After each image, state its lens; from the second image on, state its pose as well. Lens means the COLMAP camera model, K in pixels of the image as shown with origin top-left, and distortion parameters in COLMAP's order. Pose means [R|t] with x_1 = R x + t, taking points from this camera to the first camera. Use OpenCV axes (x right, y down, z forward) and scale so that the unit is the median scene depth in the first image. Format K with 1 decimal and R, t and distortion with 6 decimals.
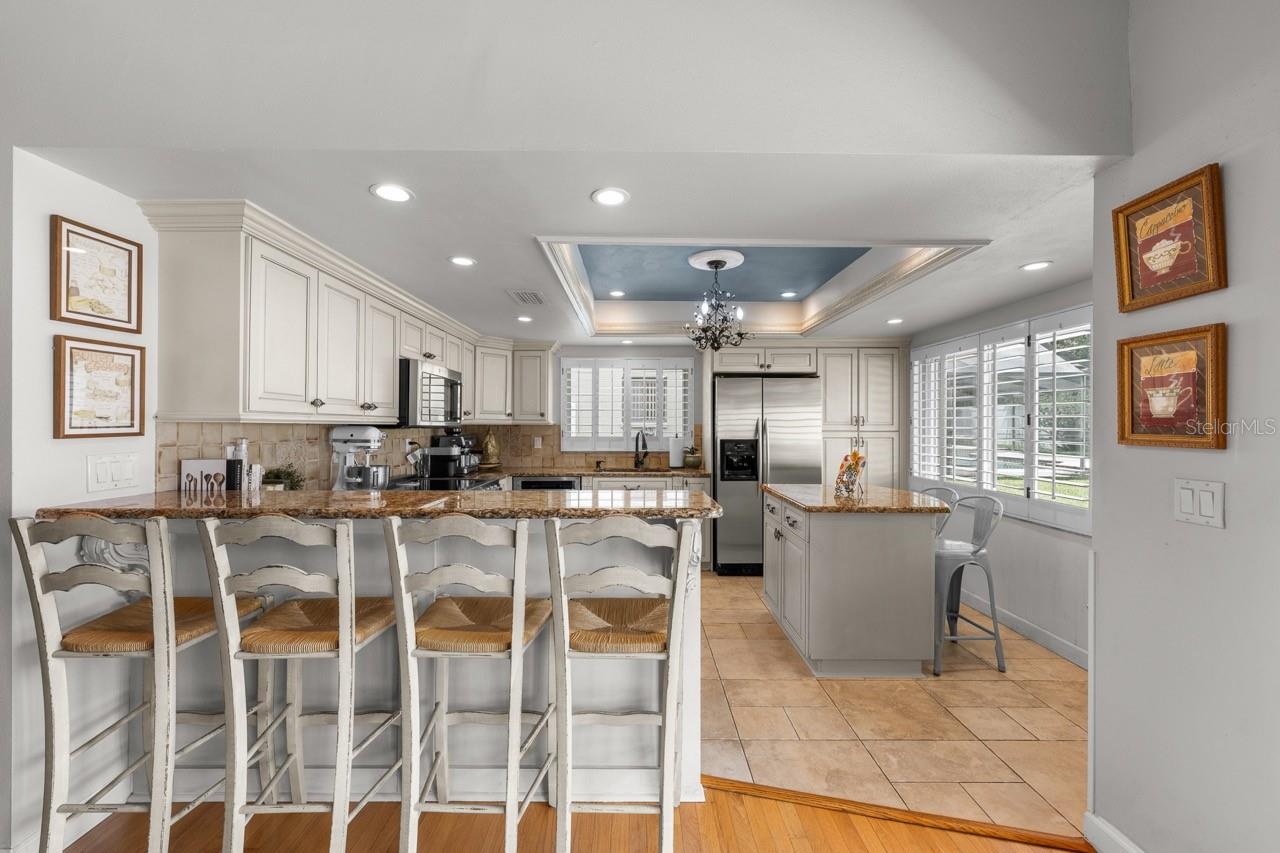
lens RADIAL K [[508.8, 0, 639.5], [0, 508.8, 426.1], [0, 0, 1]] dist [-0.001605, 0.000597]
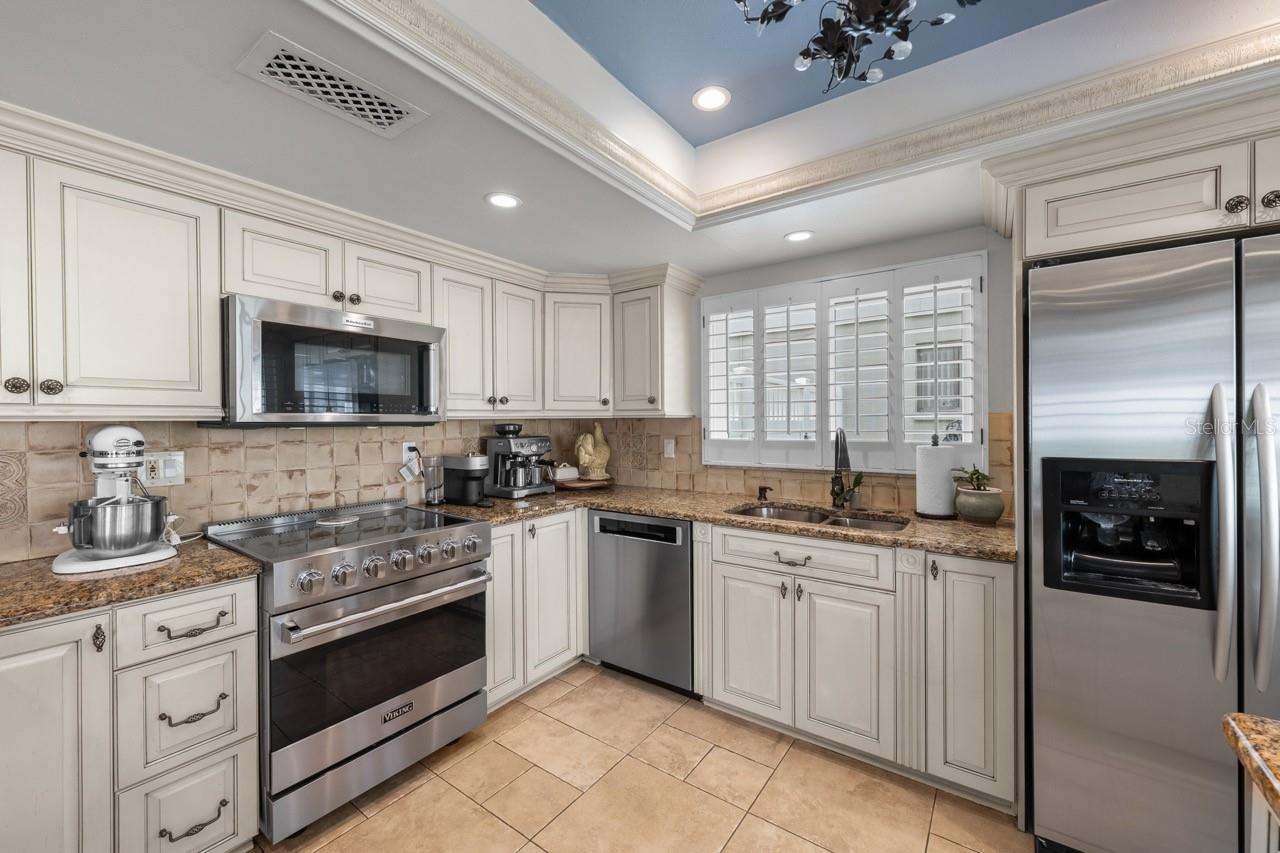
lens RADIAL K [[508.8, 0, 638.3], [0, 508.8, 426.2], [0, 0, 1]] dist [-0.001605, 0.000597]
pose [[0.807563, -0.001059, -0.589780, 0.158206], [0.009290, 0.999897, 0.010925, 0.000526], [0.589708, -0.014301, 0.807490, 0.655719]]
